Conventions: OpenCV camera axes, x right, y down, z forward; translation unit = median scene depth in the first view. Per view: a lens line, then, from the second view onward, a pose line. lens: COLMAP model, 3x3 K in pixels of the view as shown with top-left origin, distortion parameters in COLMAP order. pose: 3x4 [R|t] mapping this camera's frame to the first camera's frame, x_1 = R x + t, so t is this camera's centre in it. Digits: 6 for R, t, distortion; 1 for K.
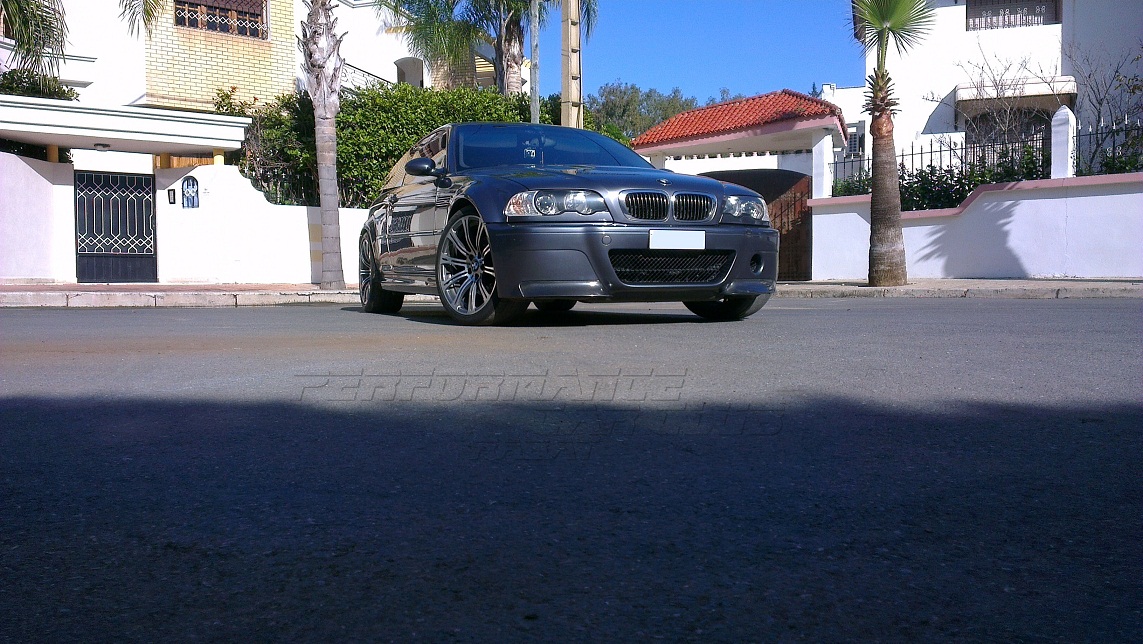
lens RADIAL K [[910.0, 0, 571.5], [0, 910.0, 322.0], [0, 0, 1]] dist [0.143740, -0.246006]
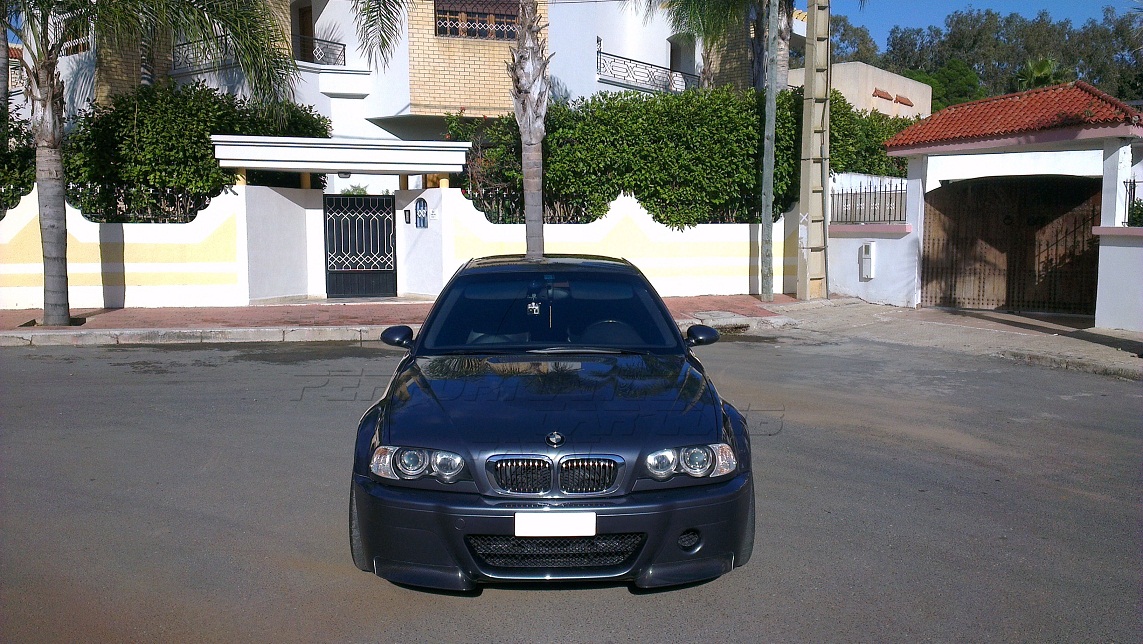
lens RADIAL K [[910.0, 0, 571.5], [0, 910.0, 322.0], [0, 0, 1]] dist [0.143740, -0.246006]
pose [[0.932142, 0.049216, -0.358732, 0.126866], [-0.022806, 0.996733, 0.077484, -0.101491], [0.361373, -0.064045, 0.930219, 0.086202]]
